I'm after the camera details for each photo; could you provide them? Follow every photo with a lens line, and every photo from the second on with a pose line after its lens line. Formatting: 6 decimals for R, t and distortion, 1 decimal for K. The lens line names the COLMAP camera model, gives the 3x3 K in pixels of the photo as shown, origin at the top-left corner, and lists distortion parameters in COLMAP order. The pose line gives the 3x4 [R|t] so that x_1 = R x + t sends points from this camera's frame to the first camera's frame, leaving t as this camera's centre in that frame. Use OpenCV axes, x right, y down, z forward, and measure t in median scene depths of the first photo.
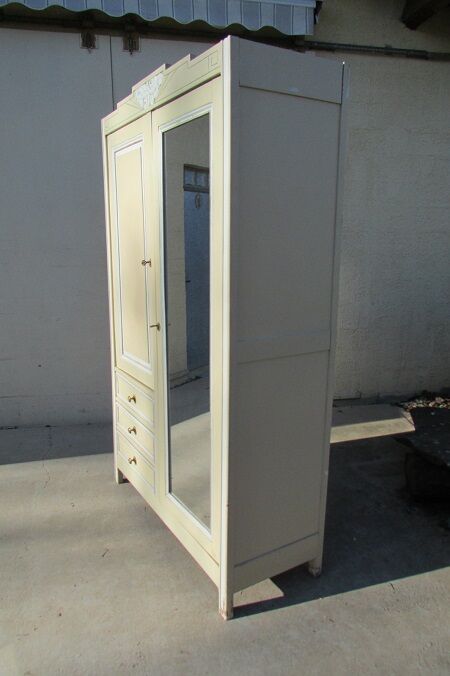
lens RADIAL K [[481.7, 0, 225.0], [0, 481.7, 338.0], [0, 0, 1]] dist [-0.003244, 0.001931]
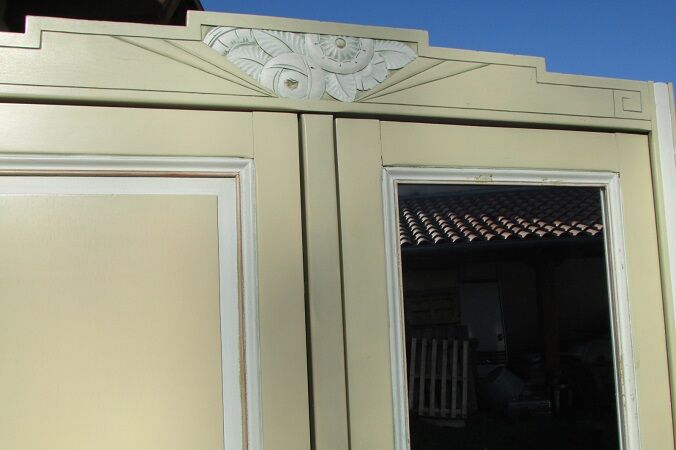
lens RADIAL K [[691.2, 0, 338.0], [0, 691.2, 225.0], [0, 0, 1]] dist [-0.069332, 0.001021]
pose [[0.231451, 0.089662, 0.968706, -0.443940], [0.240282, 0.959625, -0.146232, -0.230346], [-0.942706, 0.266608, 0.200562, 0.654375]]
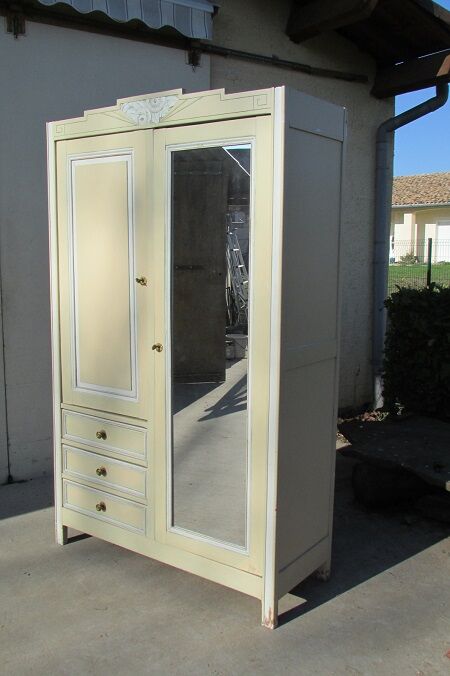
lens RADIAL K [[657.7, 0, 225.0], [0, 657.7, 338.0], [0, 0, 1]] dist [-0.012493, -0.012220]
pose [[0.921813, -0.050366, 0.384348, -0.396999], [0.075823, 0.995798, -0.051361, 0.026111], [-0.380146, 0.076487, 0.921759, -0.188845]]
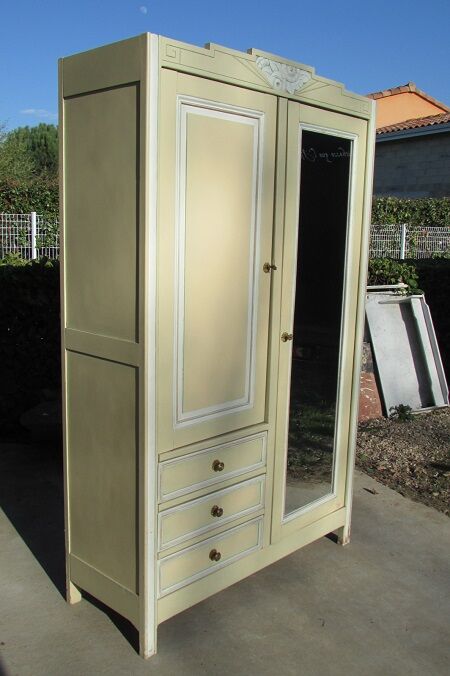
lens RADIAL K [[657.7, 0, 225.0], [0, 657.7, 338.0], [0, 0, 1]] dist [-0.012493, -0.012220]
pose [[-0.251691, -0.173321, 0.952161, -0.973303], [0.170356, 0.960538, 0.219877, -0.236778], [-0.952696, 0.217547, -0.212233, 1.045237]]
